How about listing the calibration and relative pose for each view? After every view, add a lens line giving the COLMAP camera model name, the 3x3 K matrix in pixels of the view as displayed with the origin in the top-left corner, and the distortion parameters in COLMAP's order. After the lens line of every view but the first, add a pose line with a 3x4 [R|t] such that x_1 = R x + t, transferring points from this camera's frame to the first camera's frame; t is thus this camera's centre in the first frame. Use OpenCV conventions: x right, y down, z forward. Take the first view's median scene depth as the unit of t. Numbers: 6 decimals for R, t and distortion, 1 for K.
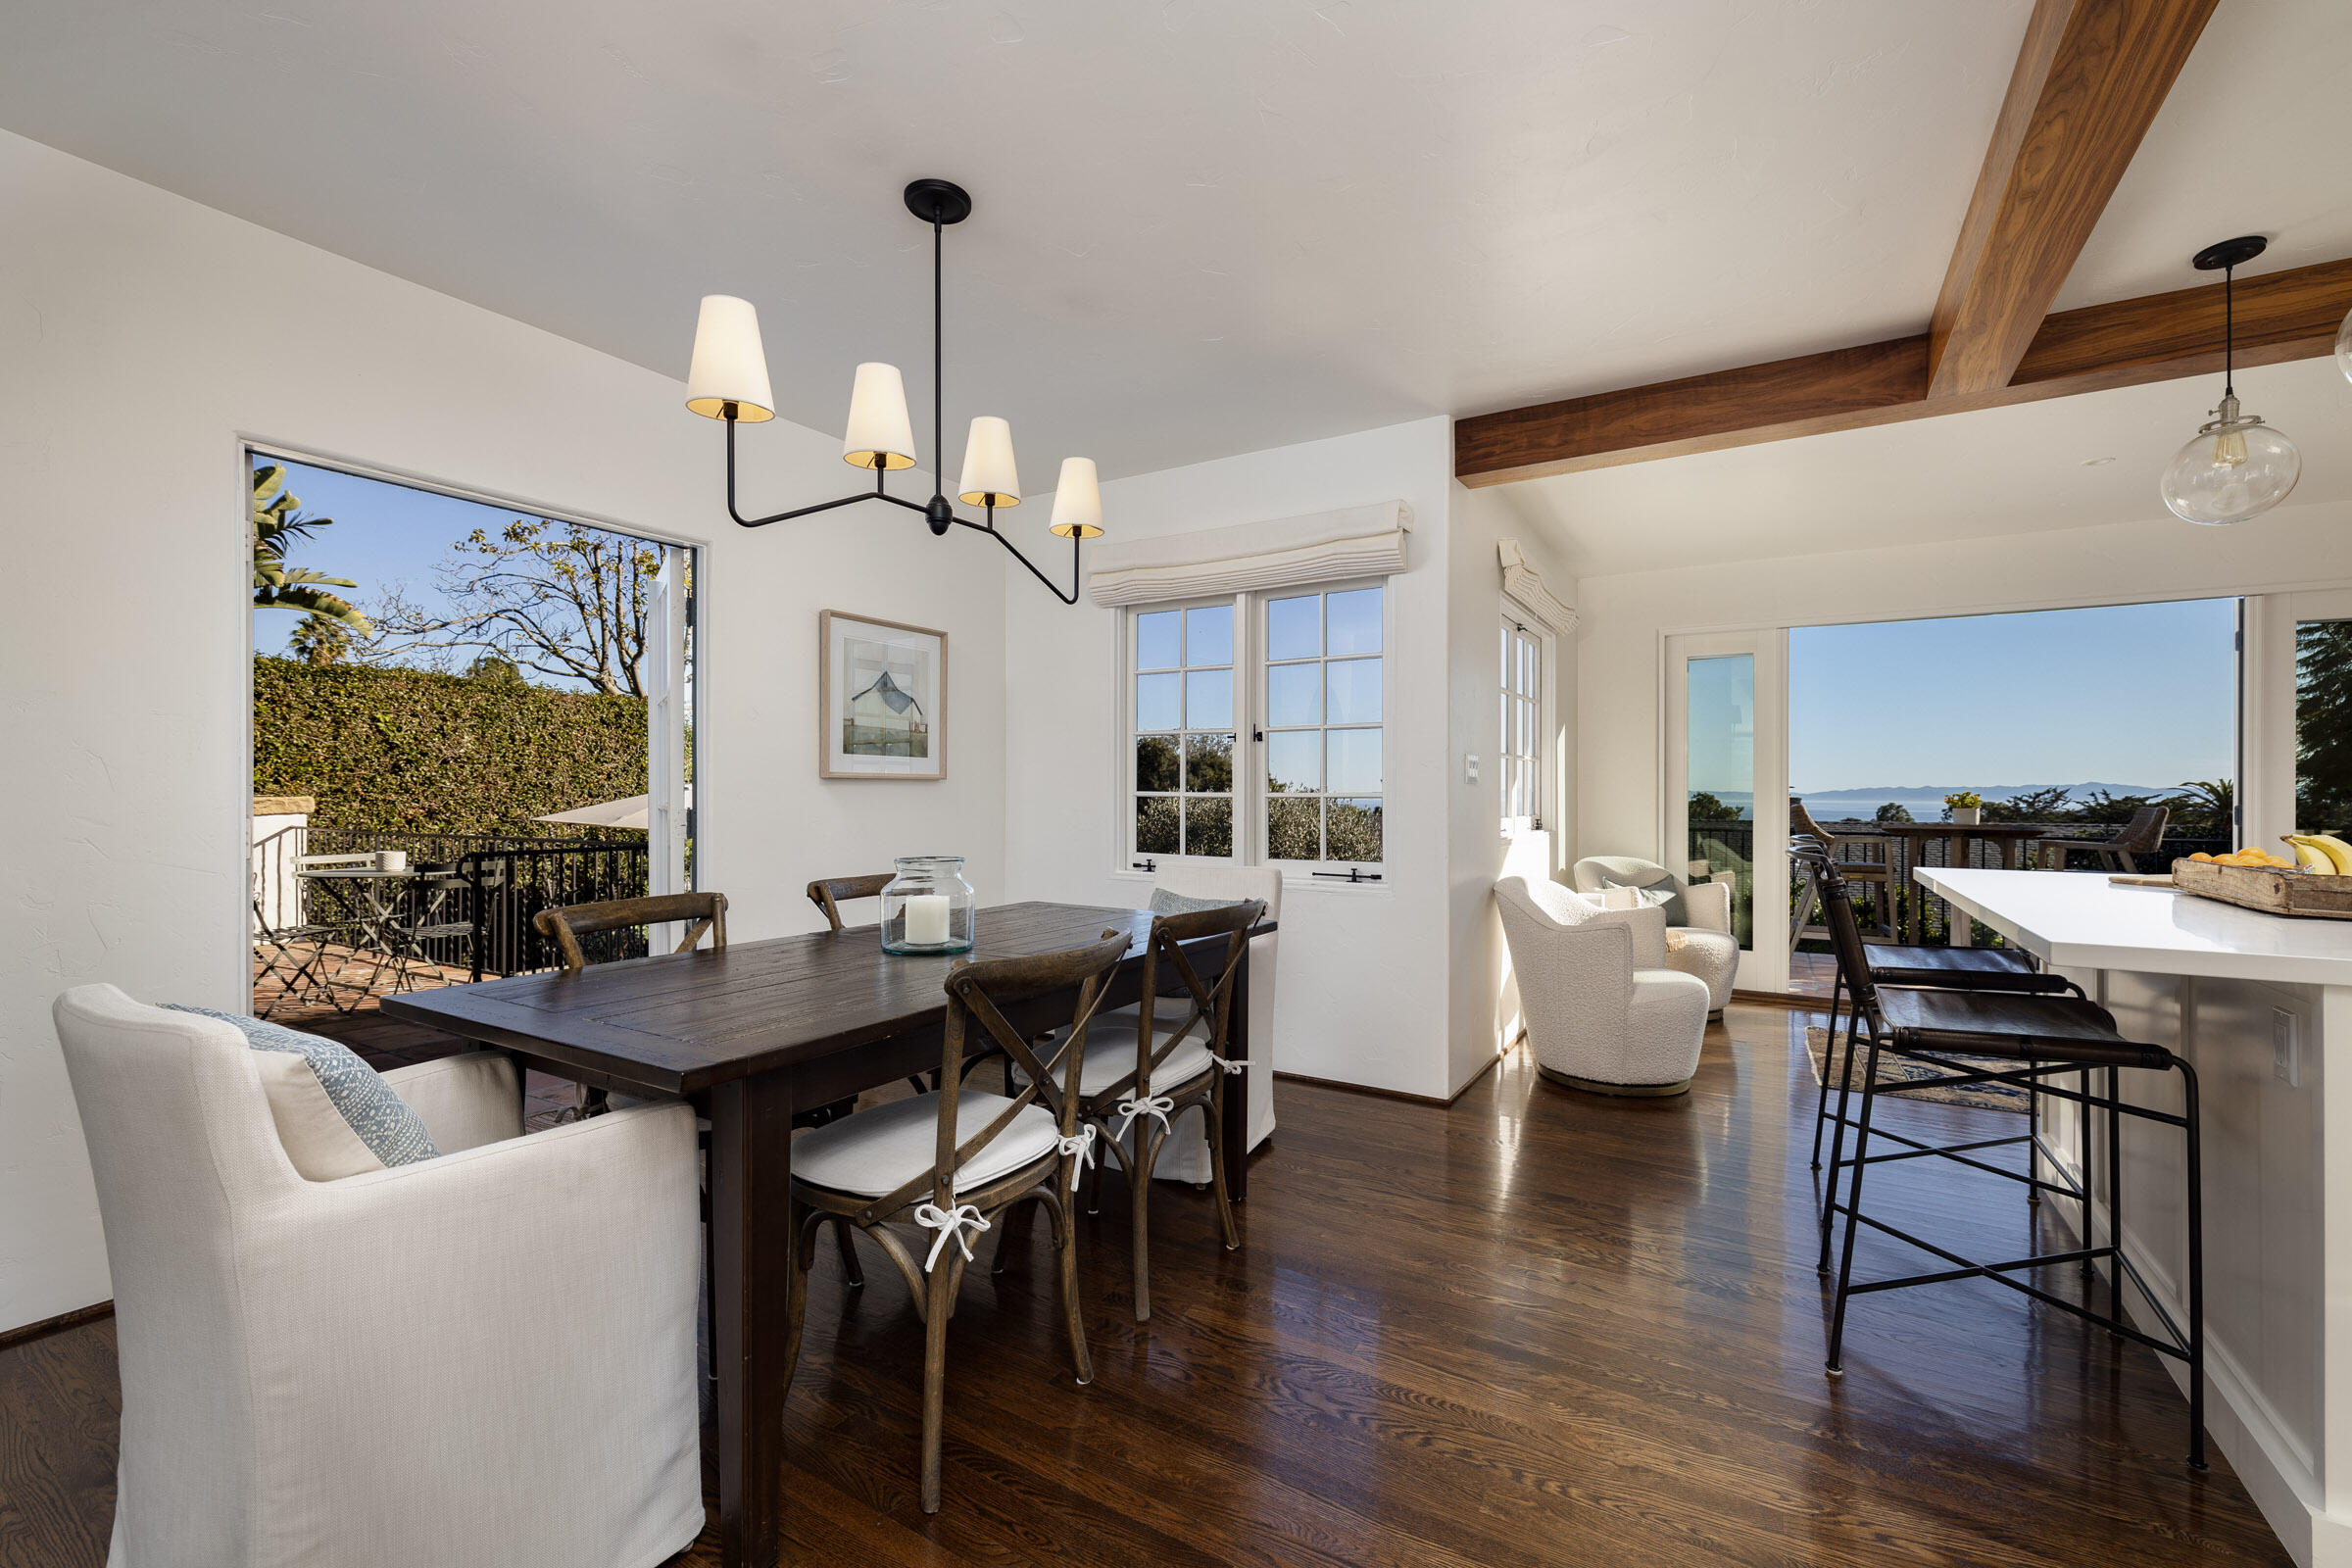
lens RADIAL K [[1009.4, 0, 1192.0], [0, 1009.4, 782.6], [0, 0, 1]] dist [0.000518, 0.000465]
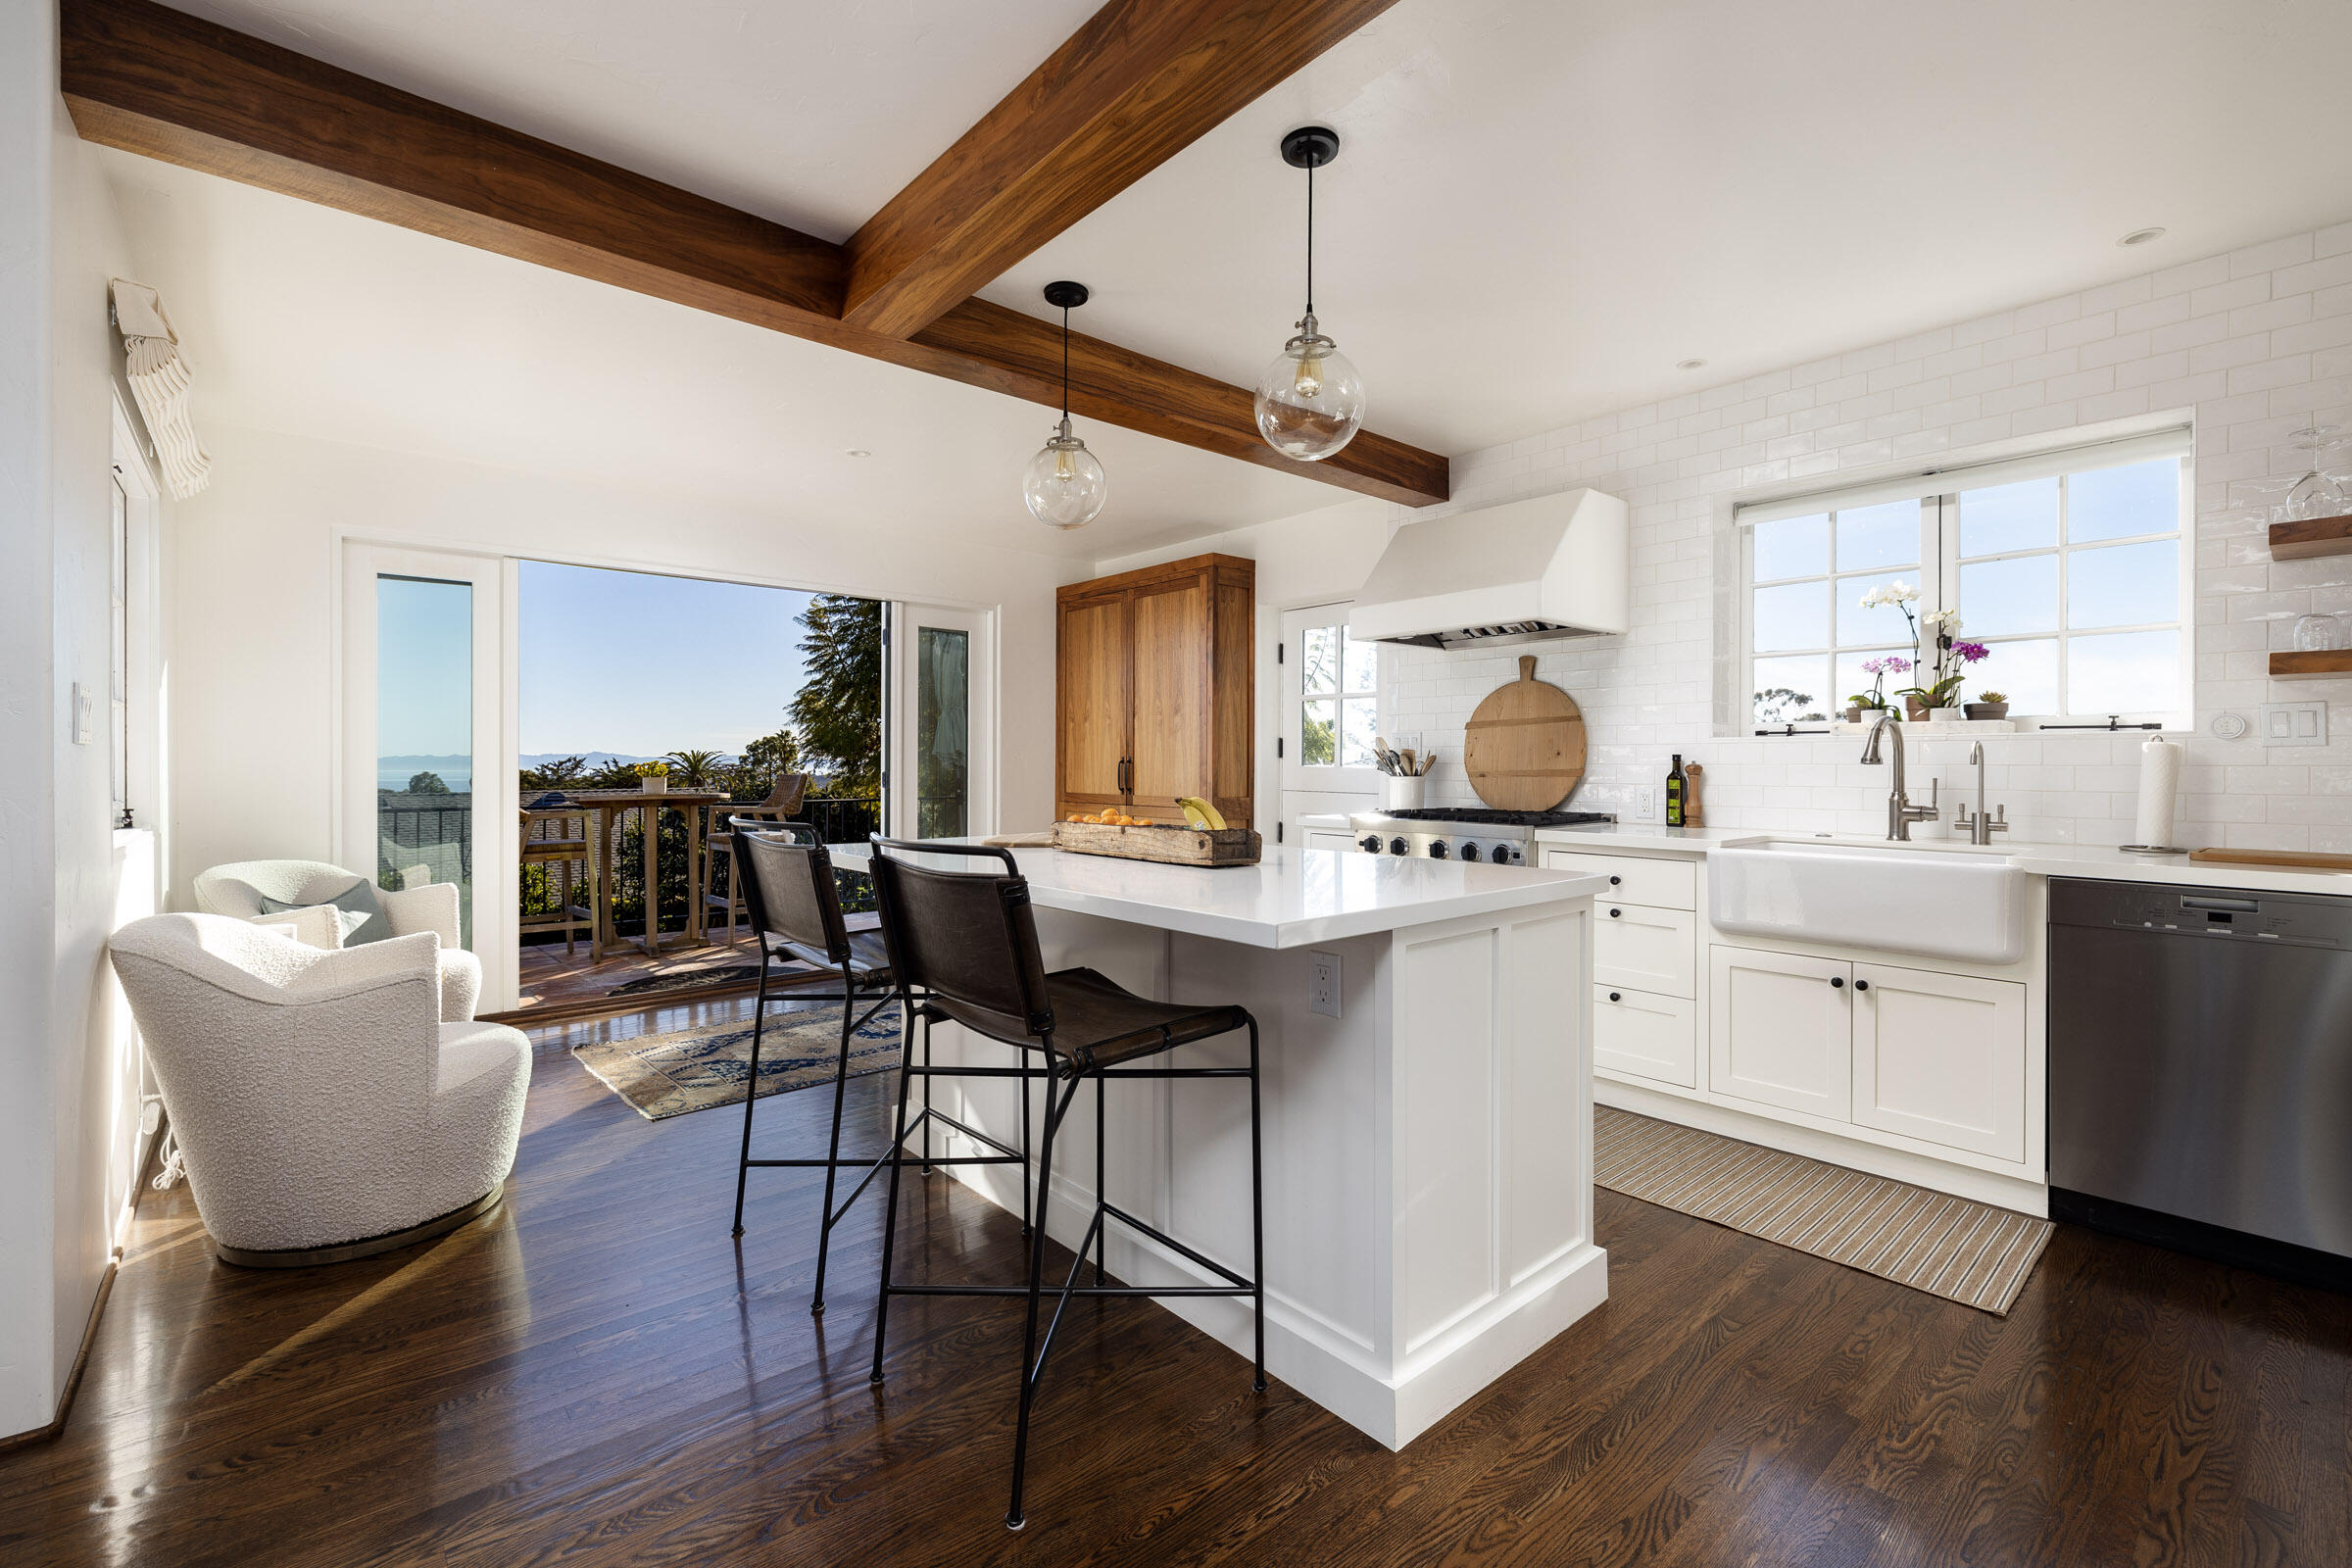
lens RADIAL K [[1009.4, 0, 1171.5], [0, 1009.4, 767.8], [0, 0, 1]] dist [0.000518, 0.000465]
pose [[0.316265, -0.008897, 0.948629, -0.006941], [-0.006477, 0.999912, 0.011537, 0.000582], [-0.948649, -0.009793, 0.316179, 0.106098]]
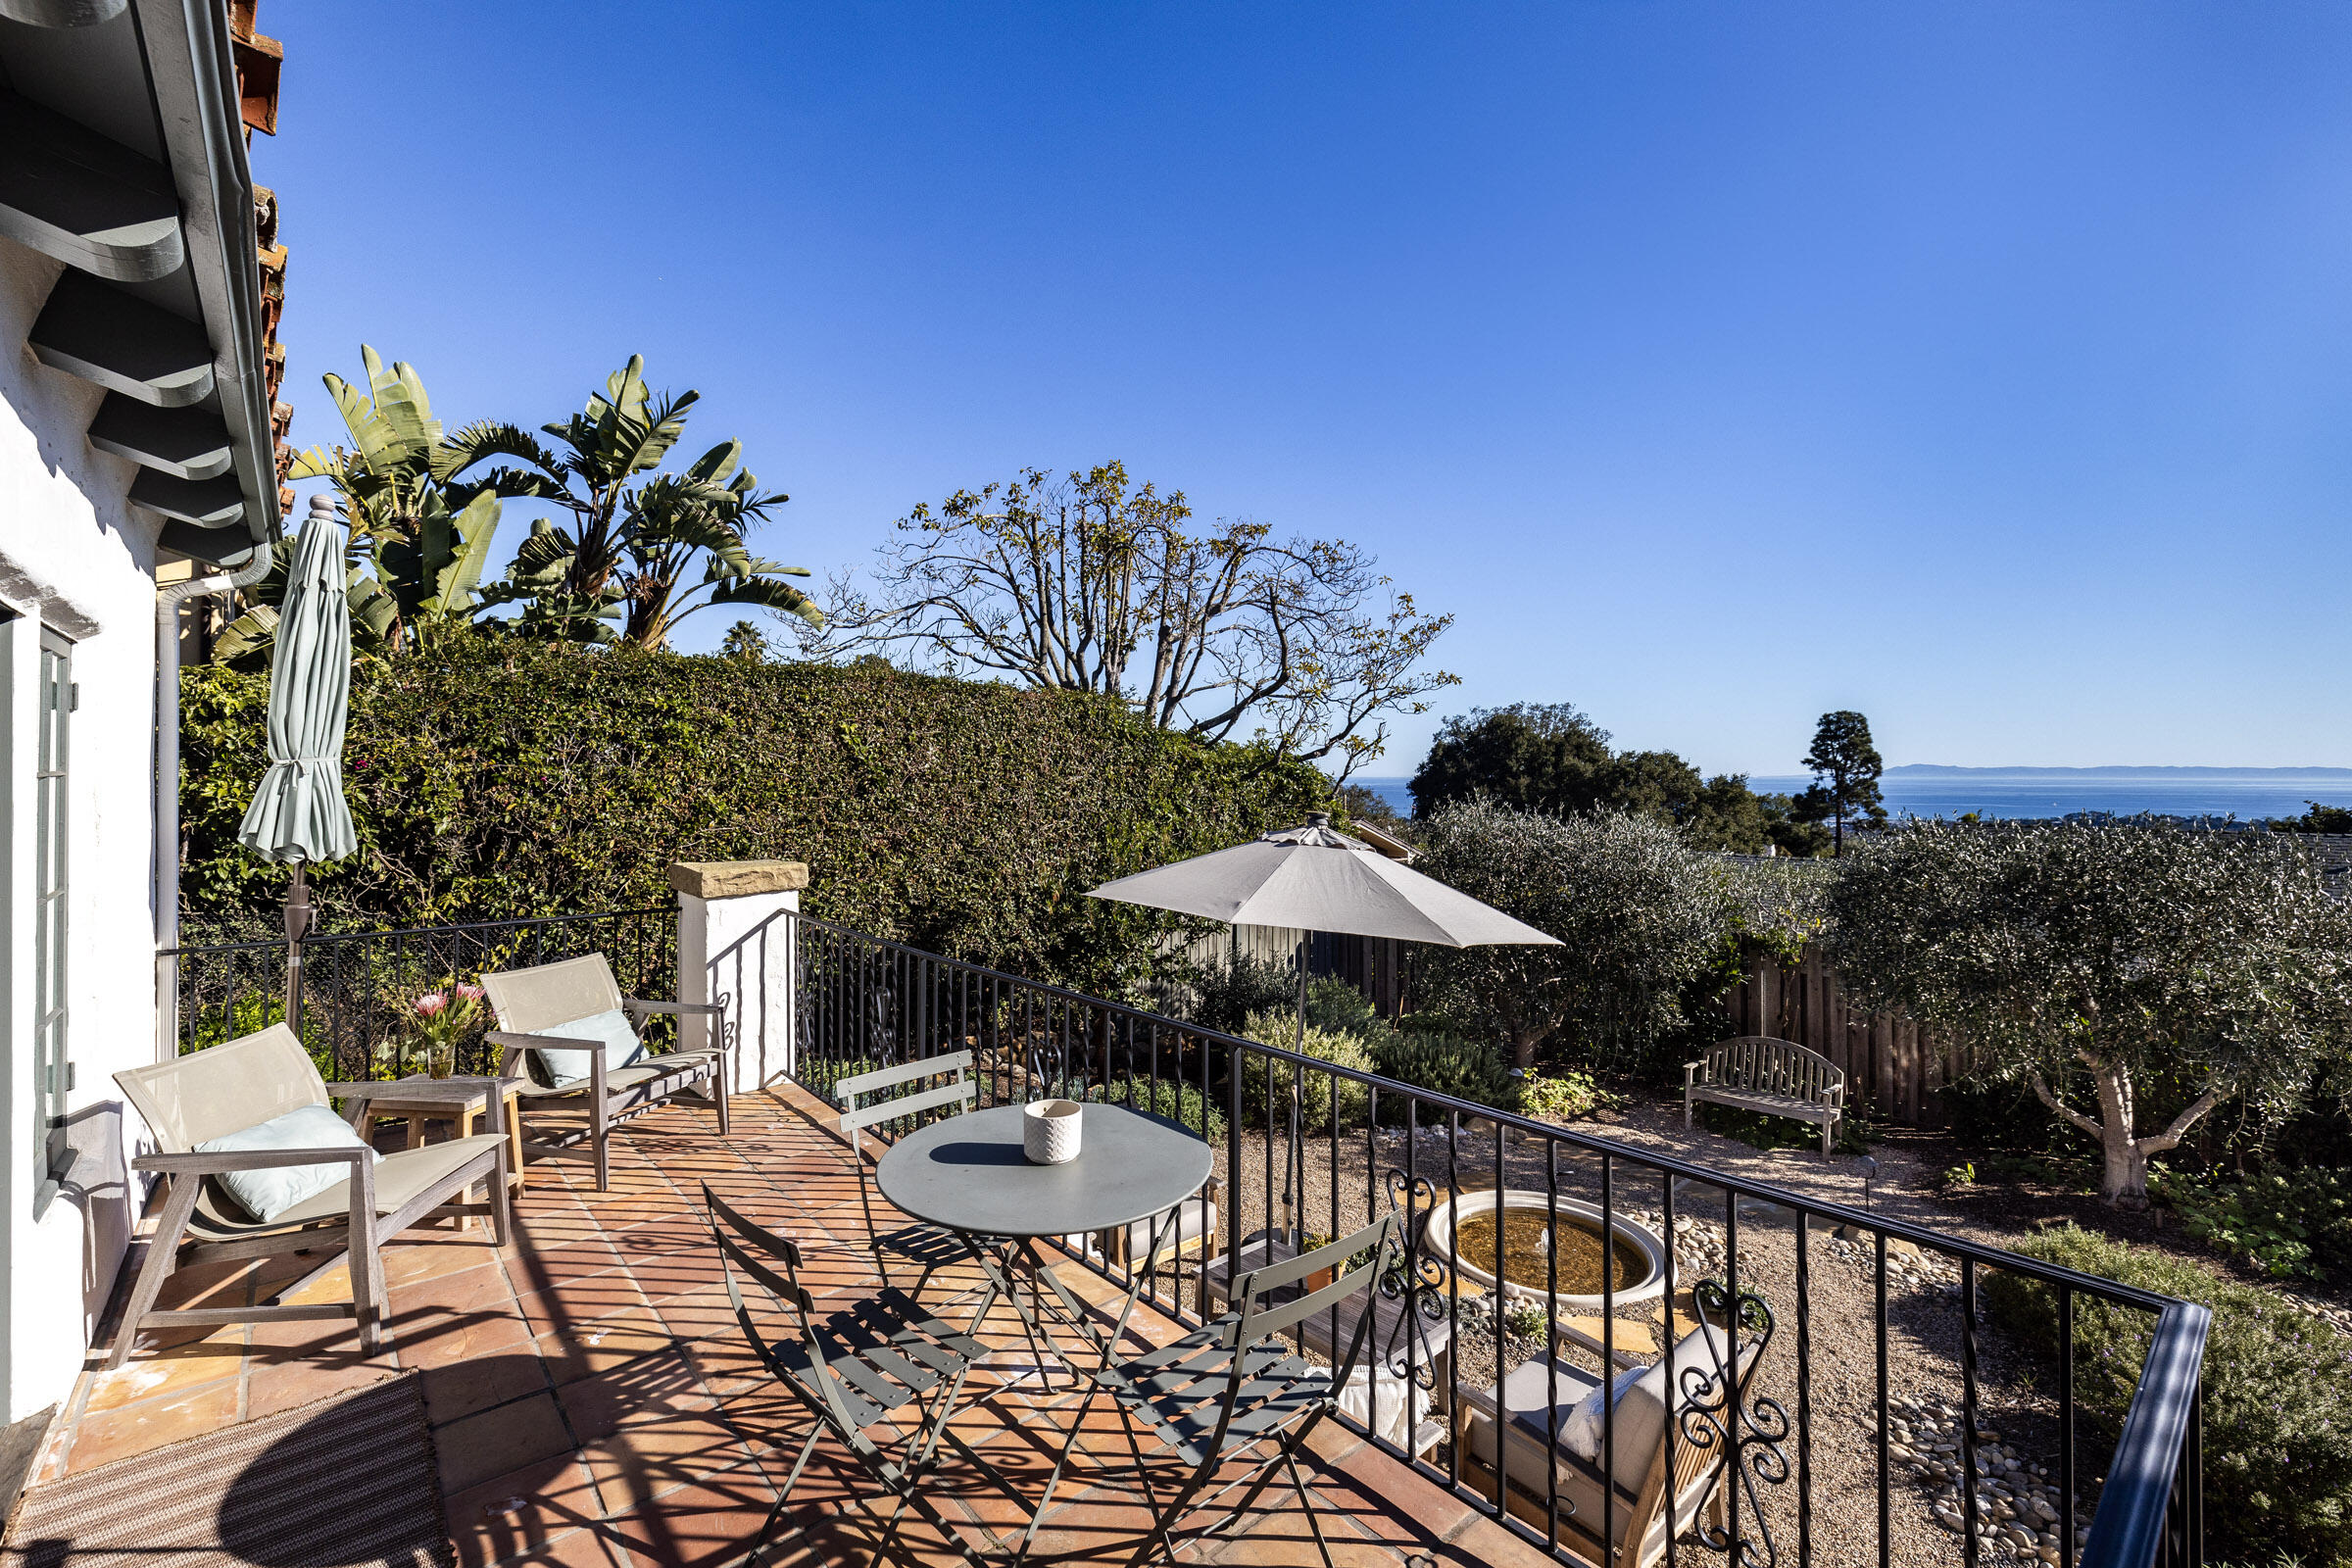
lens RADIAL K [[1009.4, 0, 1177.4], [0, 1009.4, 749.7], [0, 0, 1]] dist [0.000518, 0.000465]
pose [[0.953785, -0.009593, -0.300336, -0.286985], [0.006618, 0.999918, -0.010922, -0.033856], [0.300416, 0.008429, 0.953771, 0.289295]]
